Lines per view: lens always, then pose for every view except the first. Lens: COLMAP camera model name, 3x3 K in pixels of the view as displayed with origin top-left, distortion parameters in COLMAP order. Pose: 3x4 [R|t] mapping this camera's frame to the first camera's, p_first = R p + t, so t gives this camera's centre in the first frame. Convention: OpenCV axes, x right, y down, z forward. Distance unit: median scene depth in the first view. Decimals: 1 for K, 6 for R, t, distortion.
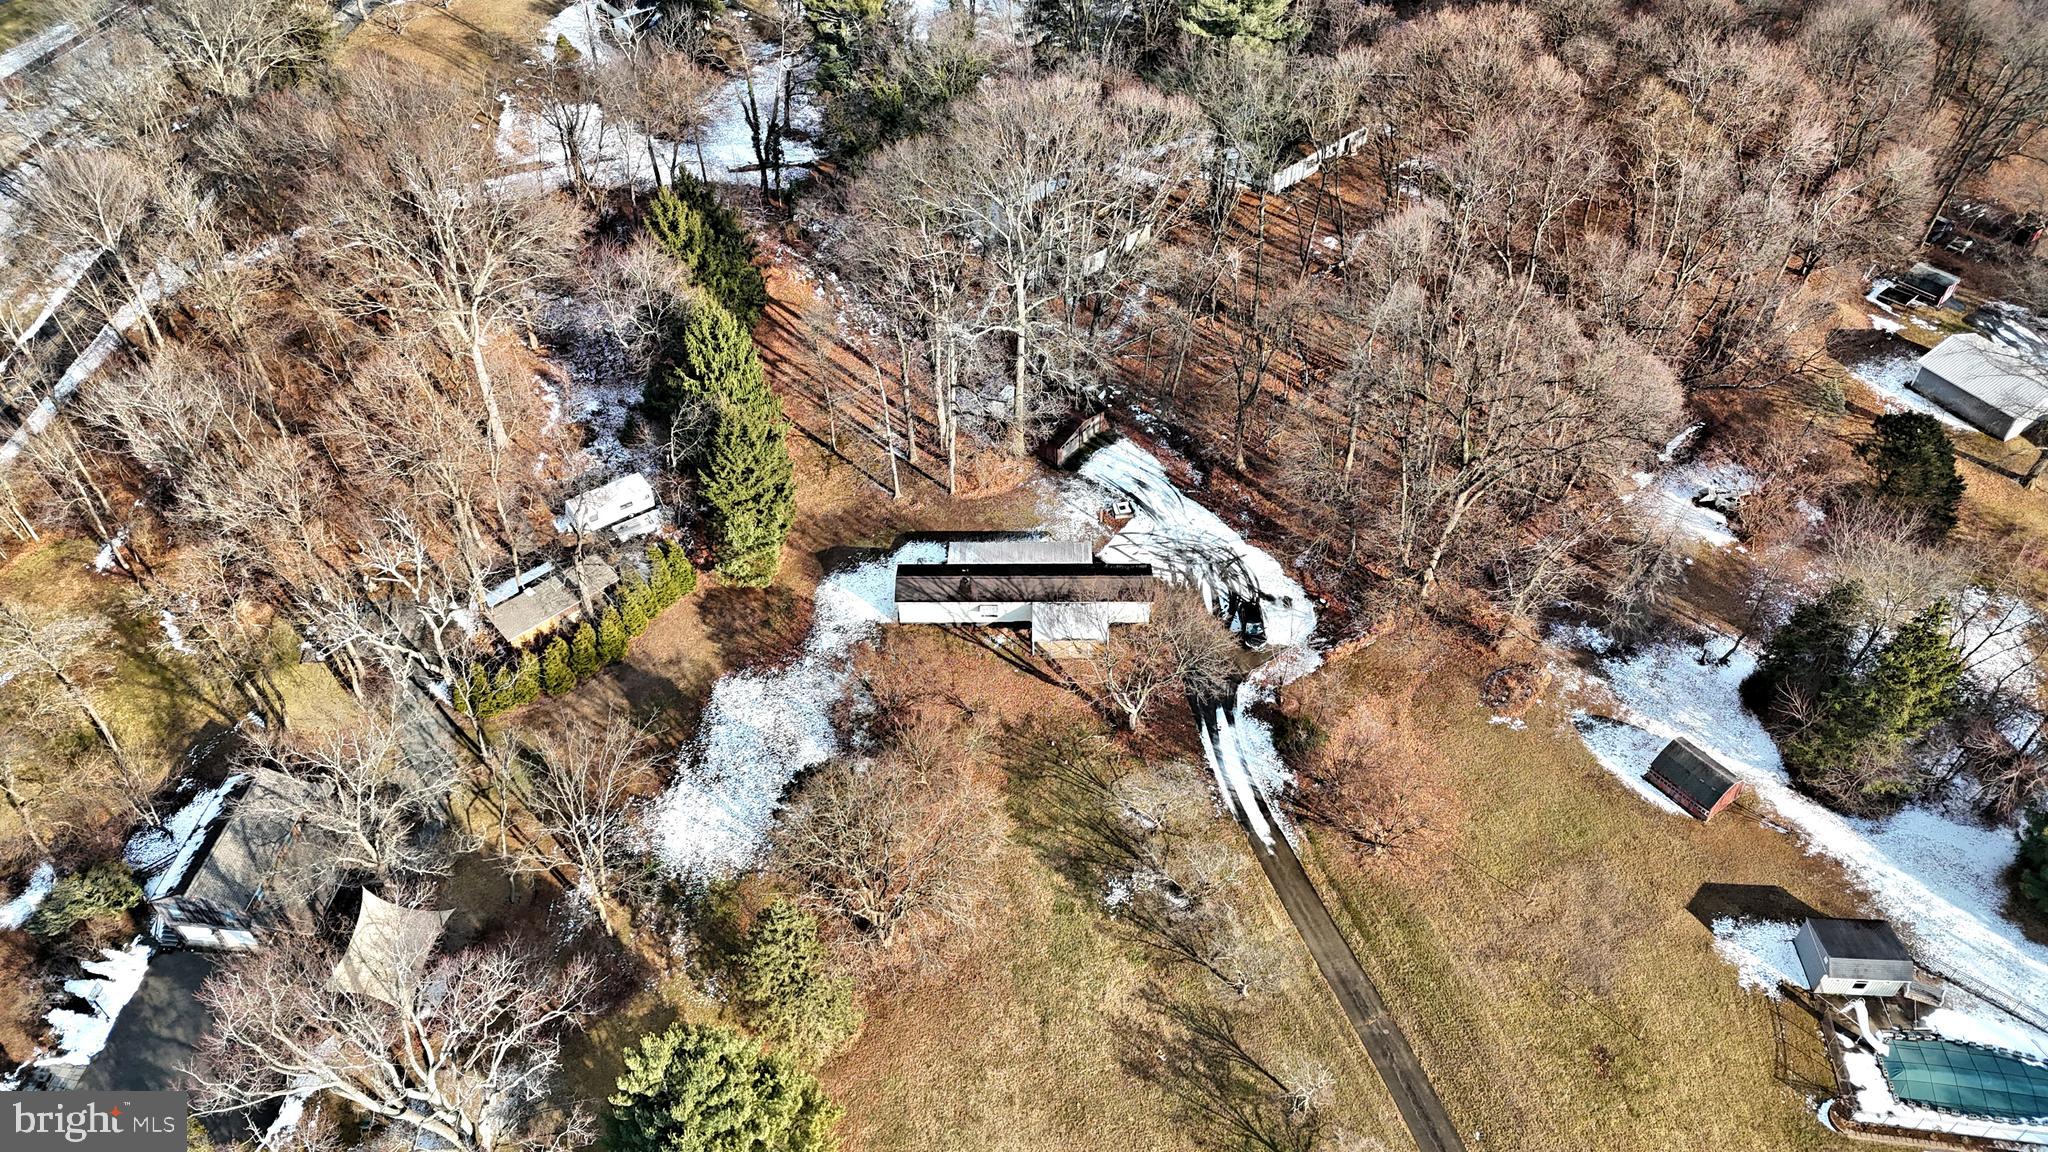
lens RADIAL K [[1503.7, 0, 1024.6], [0, 1503.7, 559.9], [0, 0, 1]] dist [0.088542, -0.089920]
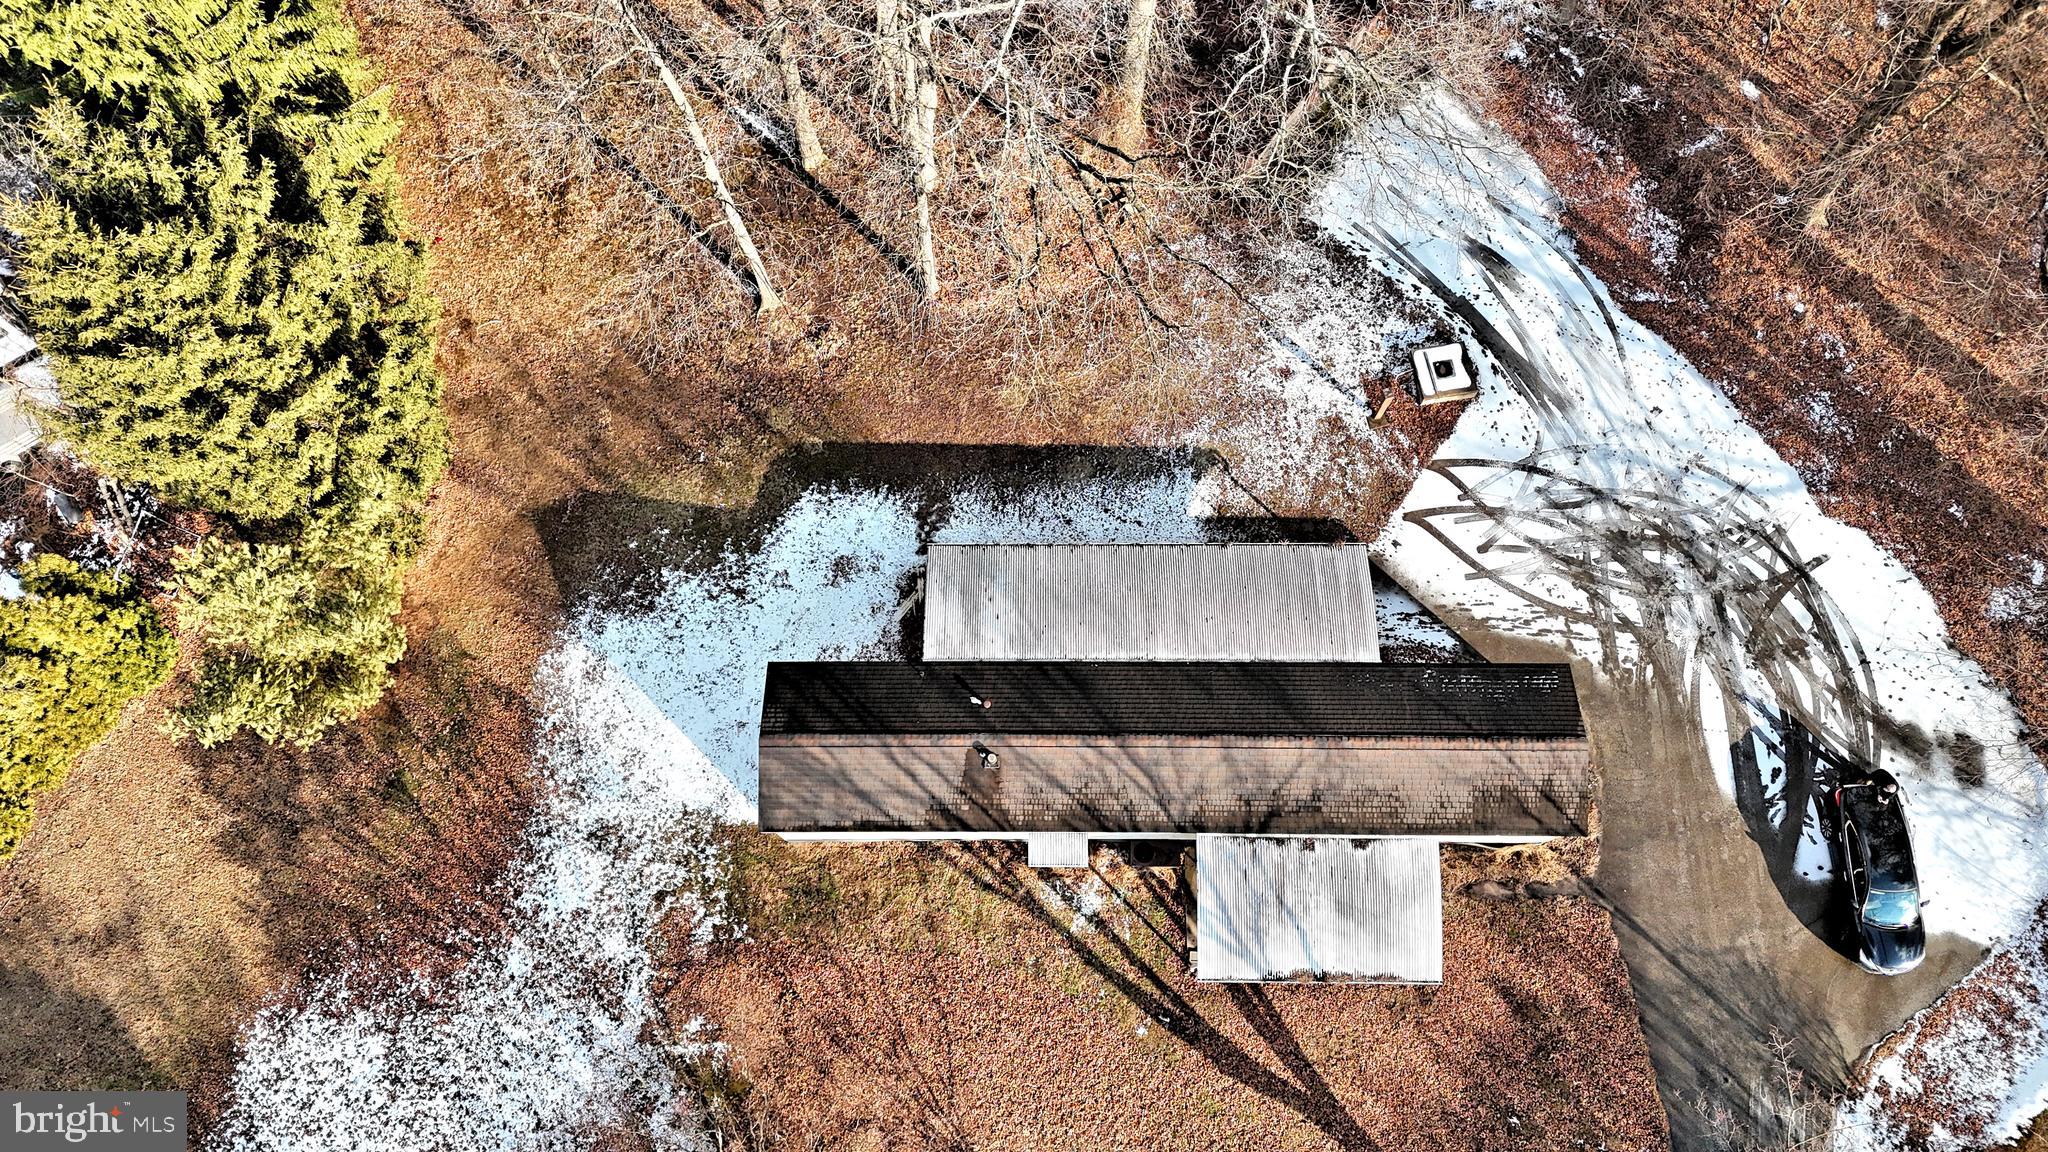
lens RADIAL K [[1491.2, 0, 1028.9], [0, 1491.2, 579.2], [0, 0, 1]] dist [0.085320, -0.073001]
pose [[0.999950, -0.003679, 0.009347, -0.034635], [-0.001375, 0.871602, 0.490212, -0.180575], [-0.009950, -0.490200, 0.871553, 0.788314]]
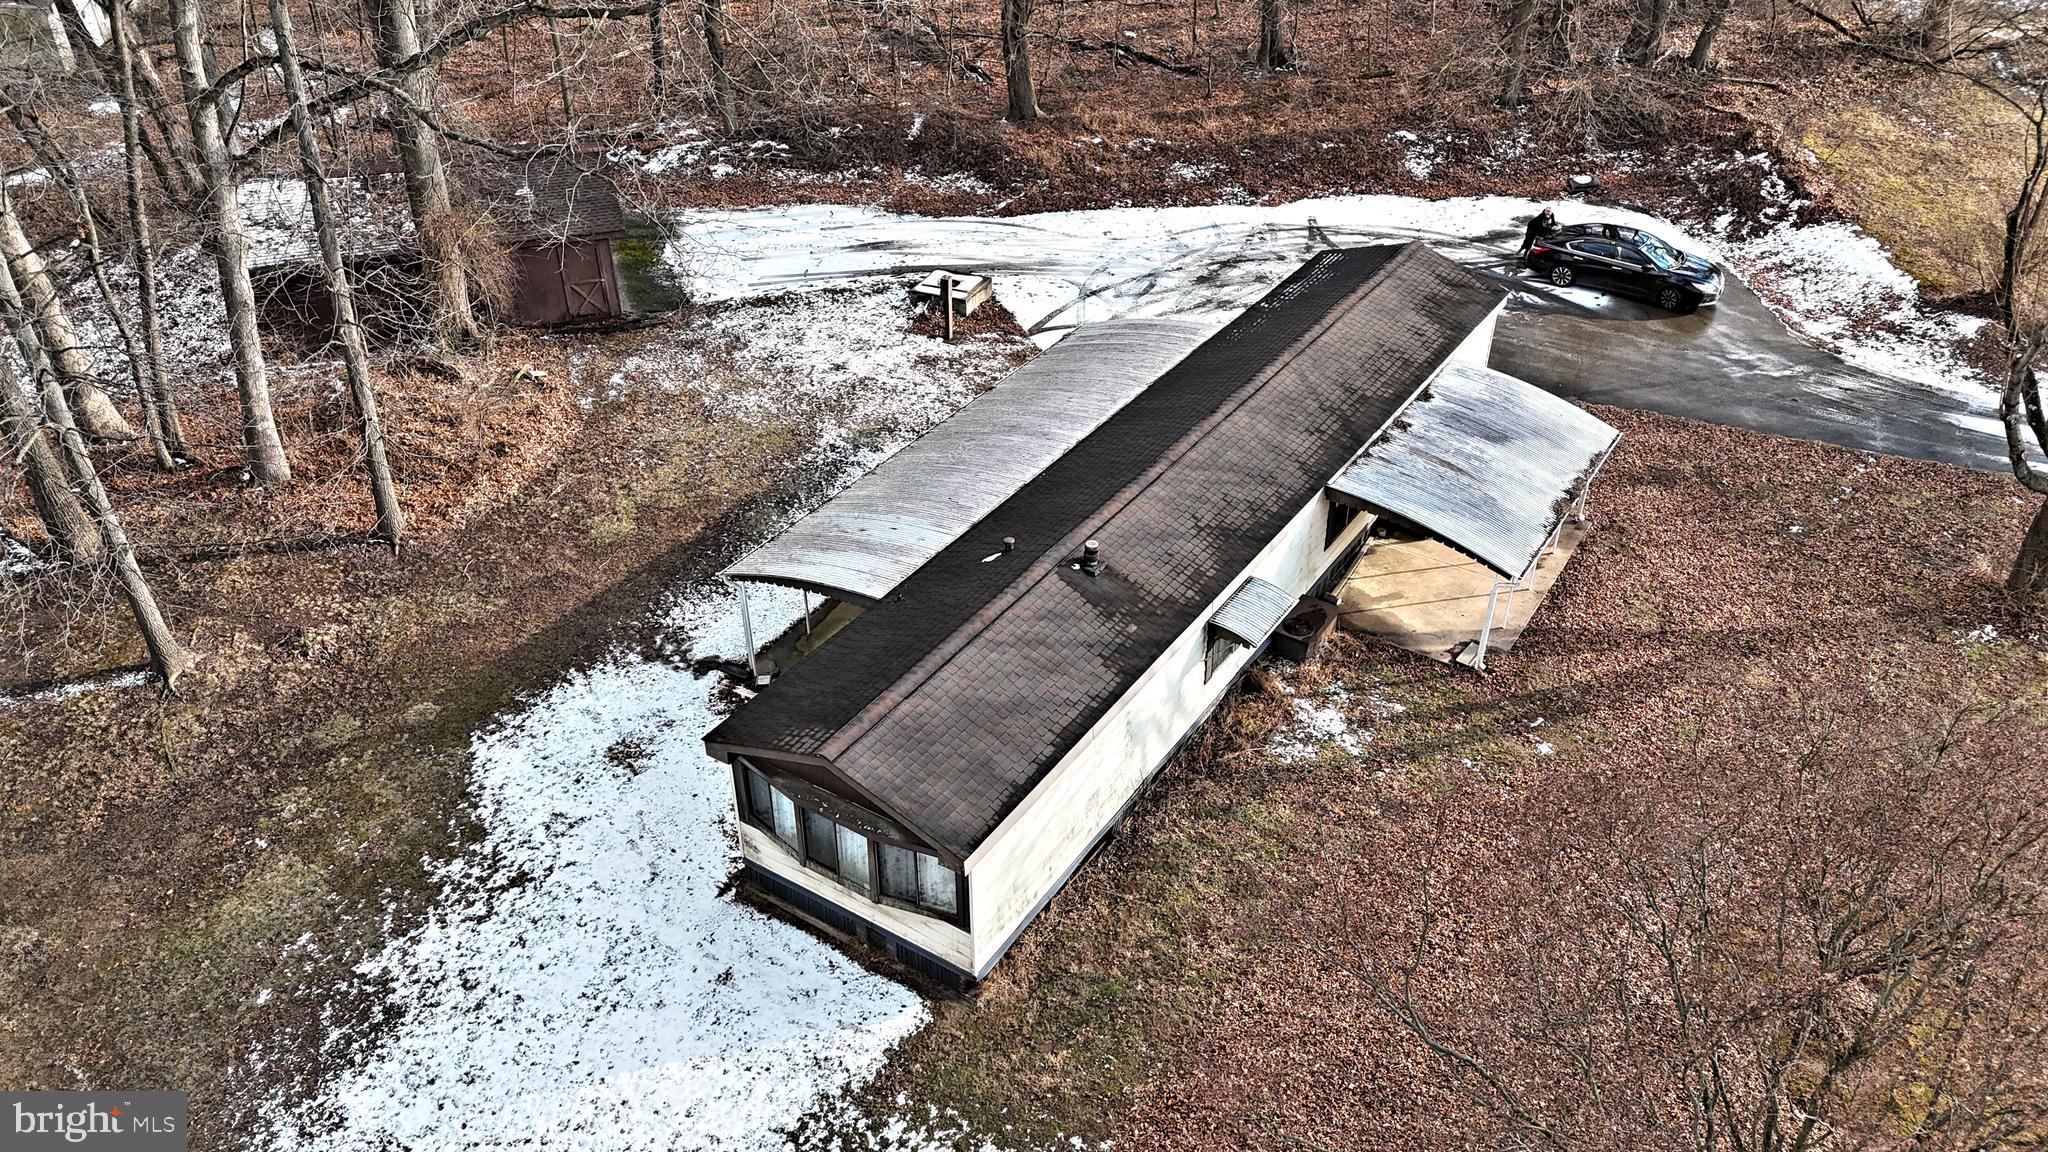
lens RADIAL K [[1491.2, 0, 1028.9], [0, 1491.2, 579.2], [0, 0, 1]] dist [0.085320, -0.073001]
pose [[0.537713, -0.466135, 0.702554, -0.186916], [0.580923, 0.808746, 0.091971, -0.006111], [-0.611059, 0.358676, 0.705662, 0.919311]]
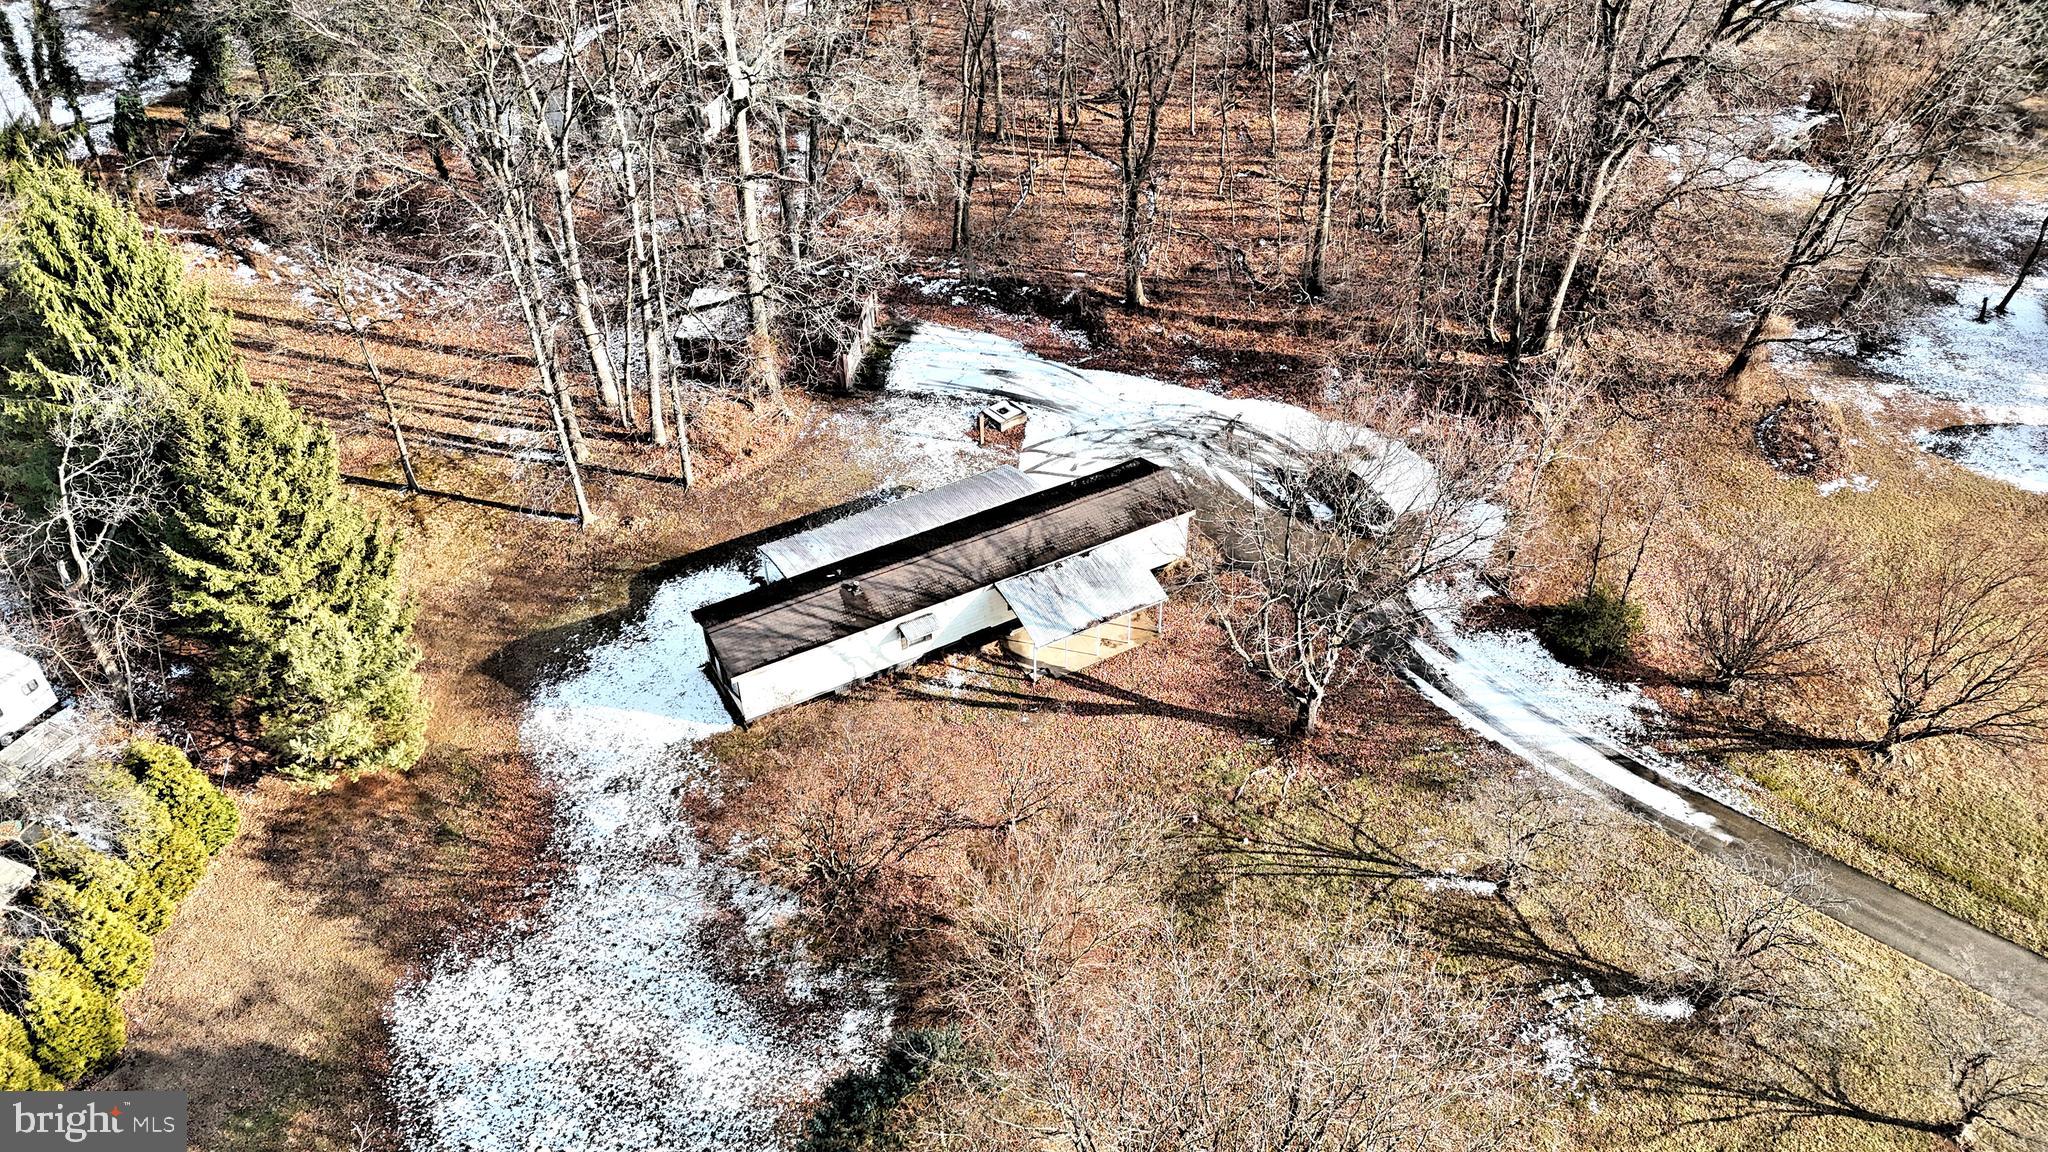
lens RADIAL K [[1505.8, 0, 1026.0], [0, 1505.8, 571.0], [0, 0, 1]] dist [0.087168, -0.086922]
pose [[0.869108, -0.314283, 0.381938, -0.183659], [0.345564, 0.938287, -0.014257, 0.036832], [-0.353887, 0.144375, 0.924078, 0.559451]]
